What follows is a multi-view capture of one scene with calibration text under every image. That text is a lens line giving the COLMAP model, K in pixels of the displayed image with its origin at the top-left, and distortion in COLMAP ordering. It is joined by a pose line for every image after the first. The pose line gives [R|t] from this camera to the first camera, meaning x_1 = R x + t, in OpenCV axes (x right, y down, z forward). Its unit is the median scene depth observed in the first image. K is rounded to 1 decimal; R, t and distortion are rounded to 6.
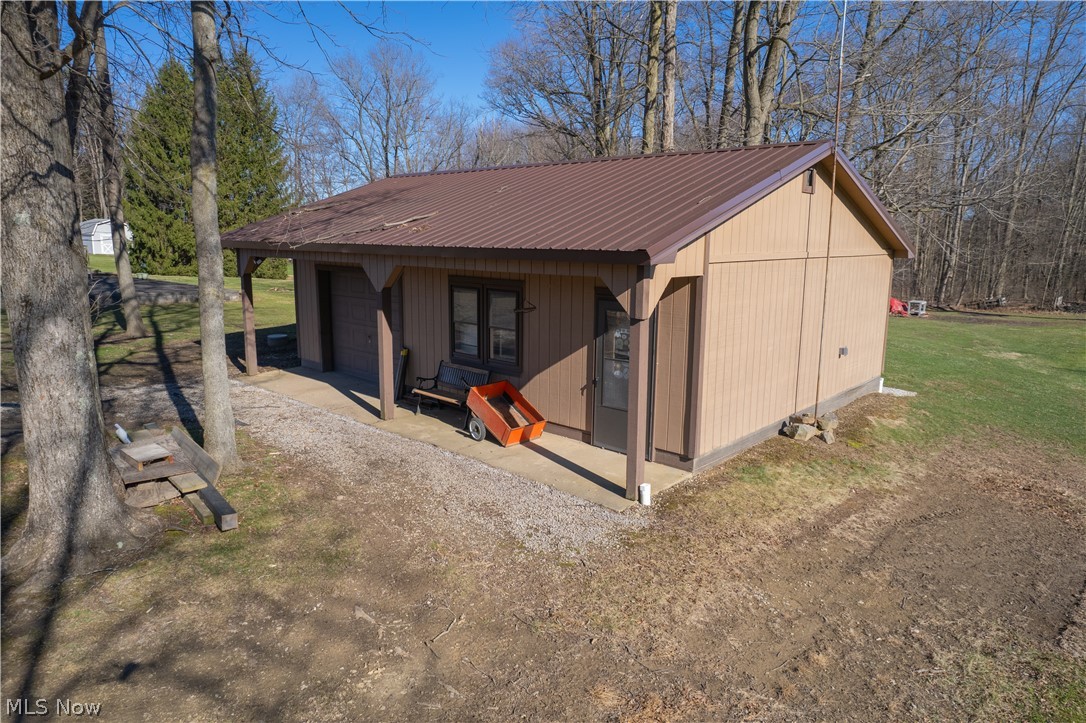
lens RADIAL K [[701.4, 0, 543.0], [0, 701.4, 361.5], [0, 0, 1]] dist [-0.081902, 0.066542]
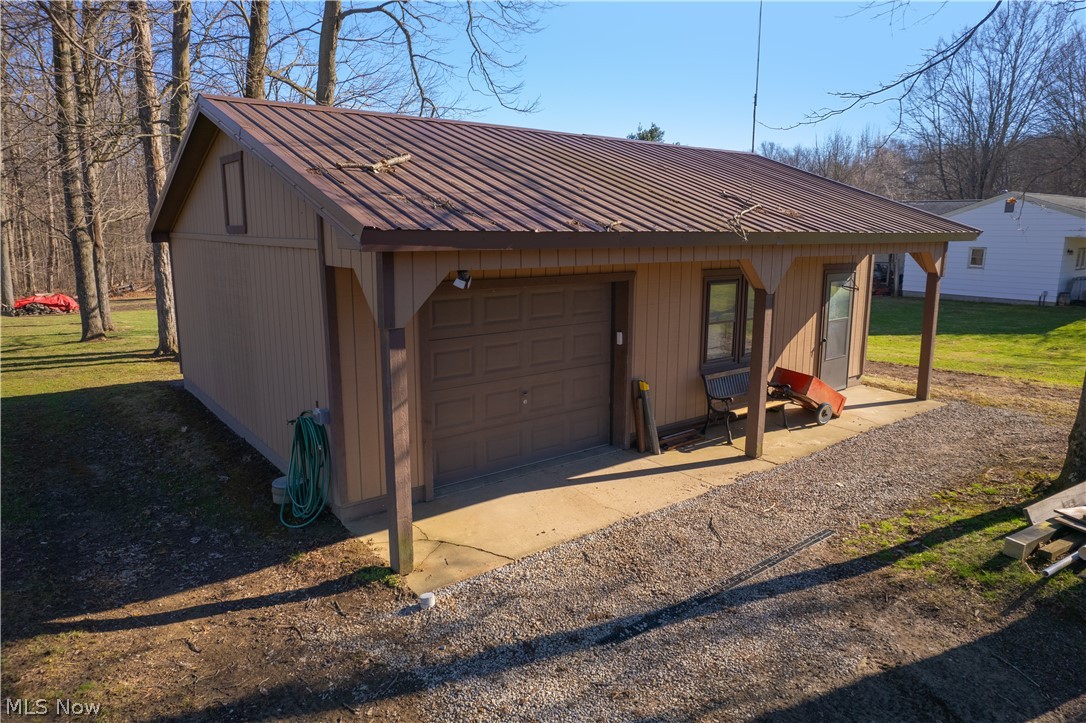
lens RADIAL K [[701.4, 0, 543.0], [0, 701.4, 361.5], [0, 0, 1]] dist [-0.081902, 0.066542]
pose [[0.171447, -0.203273, 0.963995, -0.967049], [0.177379, 0.968862, 0.172752, -0.191890], [-0.969094, 0.141374, 0.202165, 1.024376]]
